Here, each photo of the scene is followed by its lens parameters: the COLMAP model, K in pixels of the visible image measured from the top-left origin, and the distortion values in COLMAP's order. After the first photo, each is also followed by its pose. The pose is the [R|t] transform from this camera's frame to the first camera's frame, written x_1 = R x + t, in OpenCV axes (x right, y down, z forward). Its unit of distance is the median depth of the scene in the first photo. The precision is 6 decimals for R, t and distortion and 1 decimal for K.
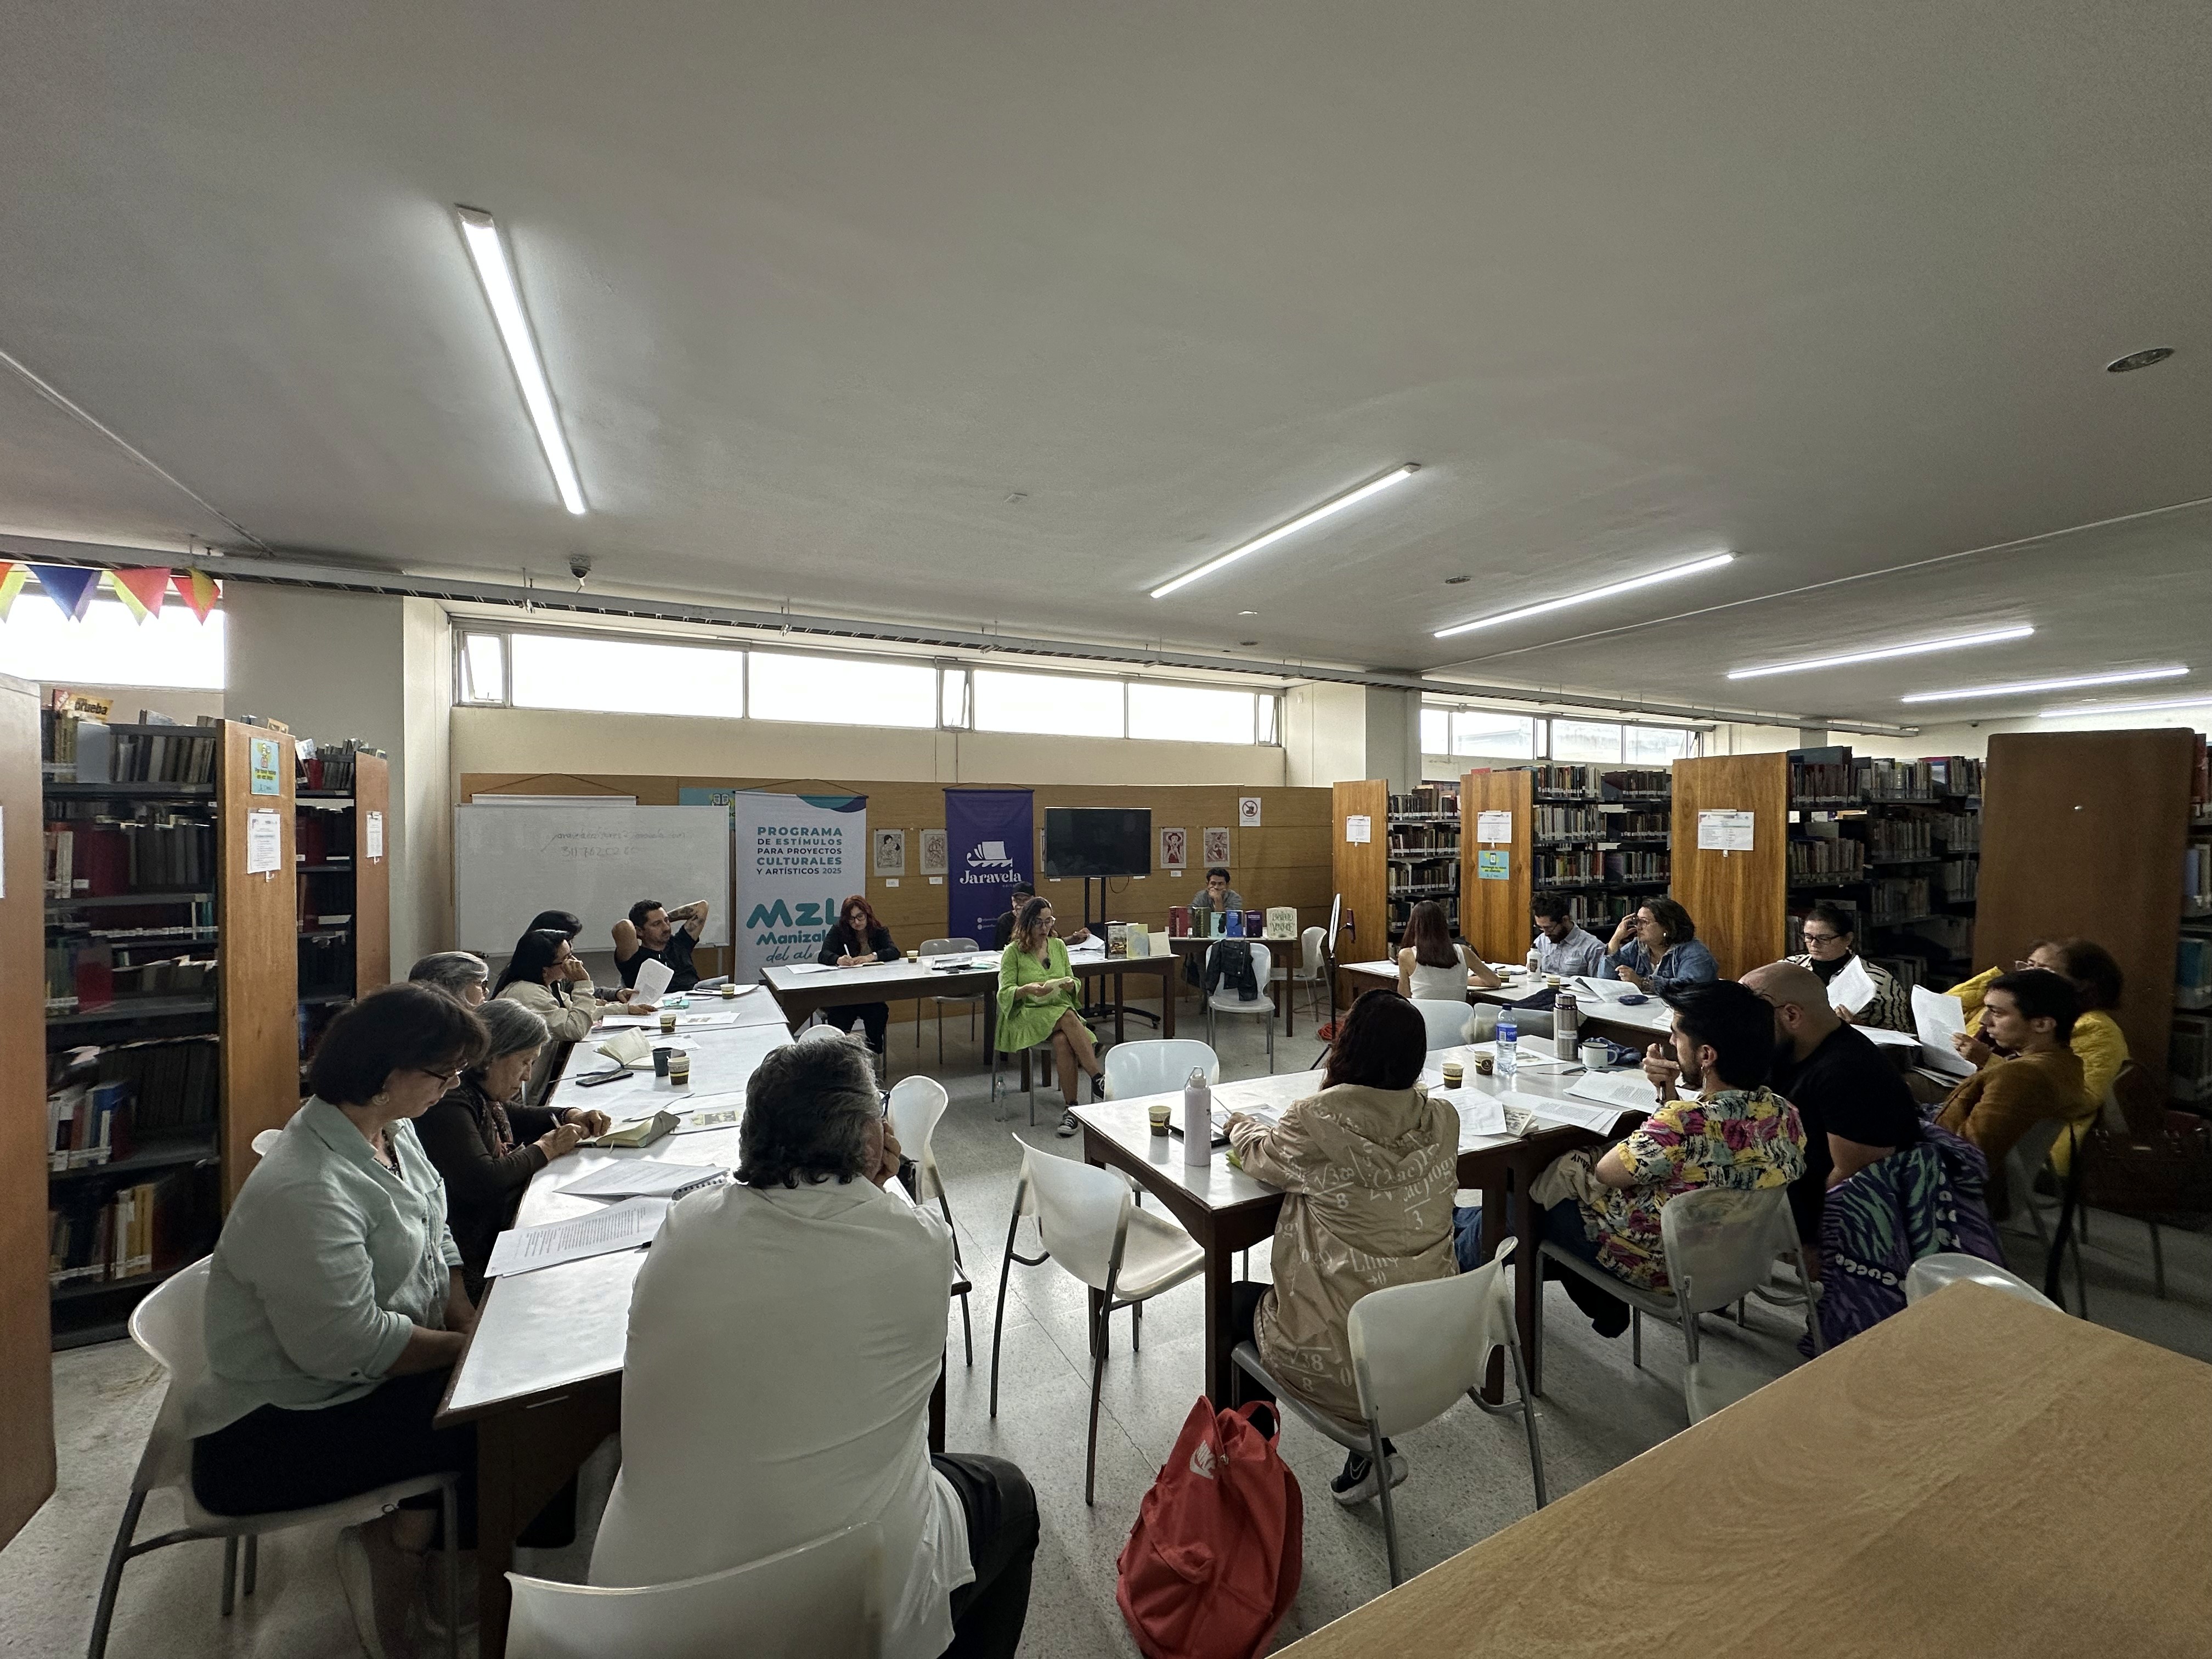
lens RADIAL K [[876.5, 0, 1110.3], [0, 876.5, 832.3], [0, 0, 1]] dist [-0.003020, -0.000295]
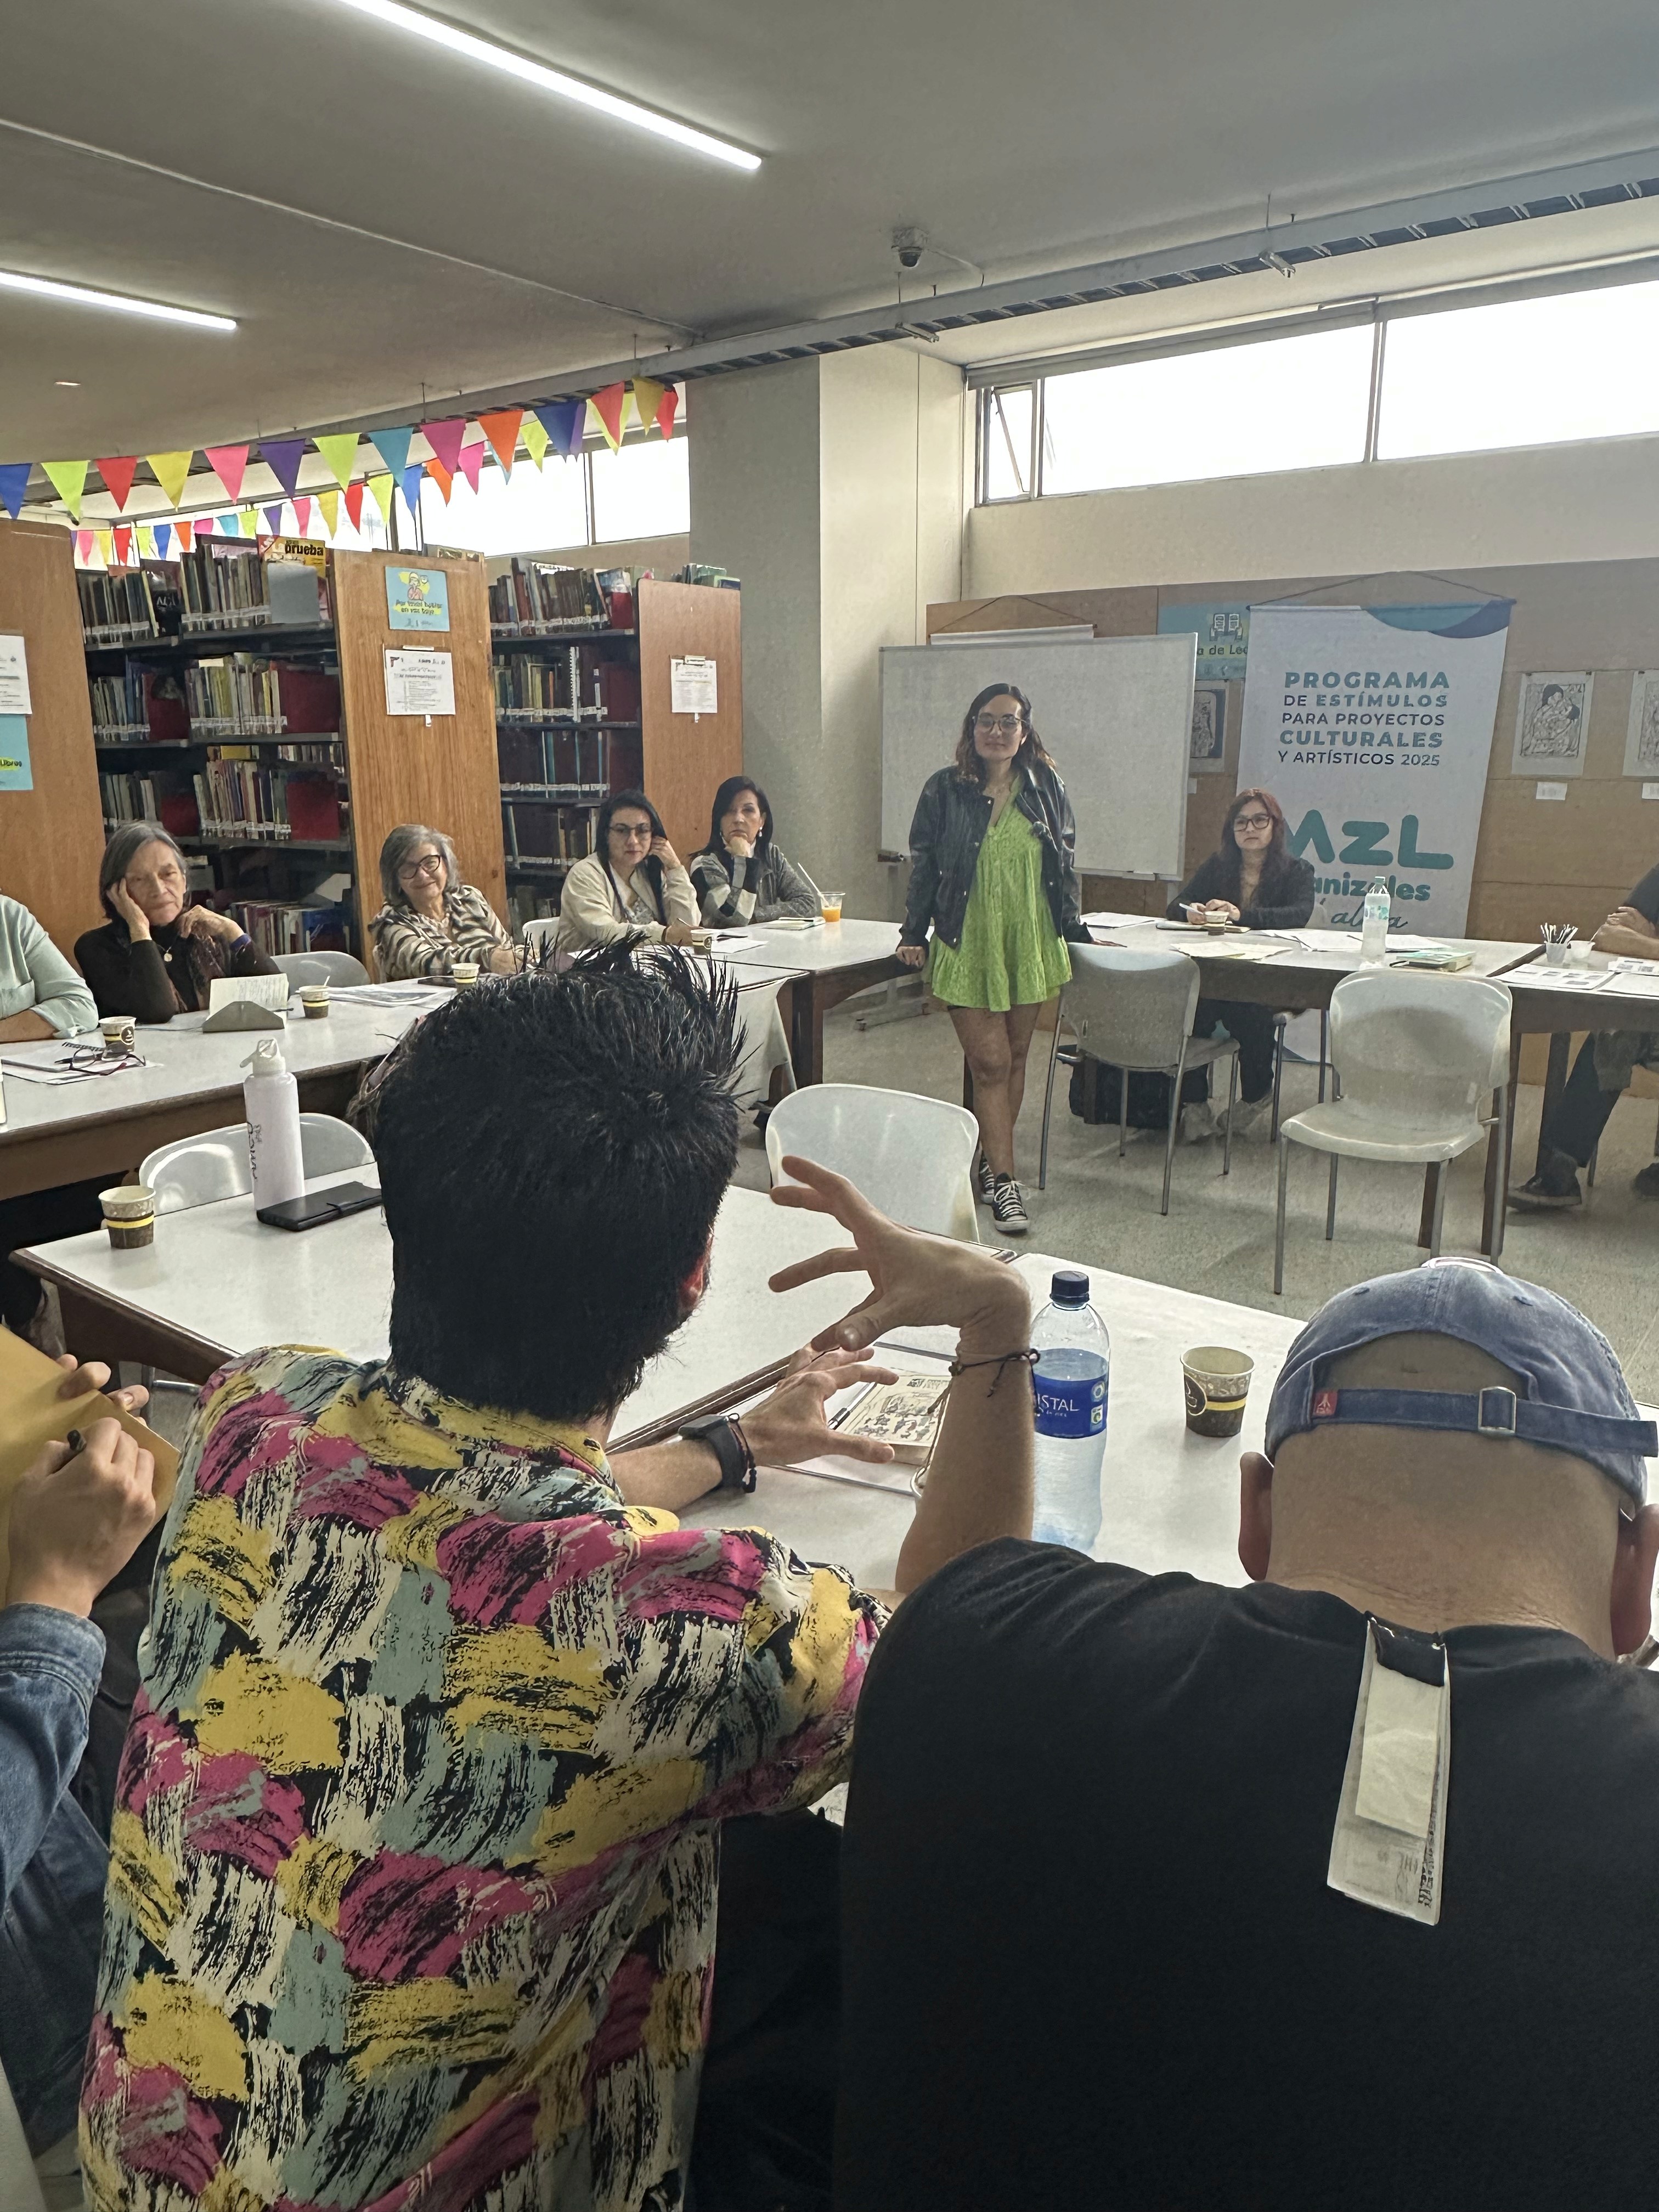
lens RADIAL K [[1449.5, 0, 772.1], [0, 1449.5, 1110.8], [0, 0, 1]] dist [-0.032895, -0.003743]
pose [[0.370596, 0.256318, -0.892726, 0.323697], [-0.021026, 0.963236, 0.267834, 0.022507], [0.928556, -0.080488, 0.362361, 0.326851]]
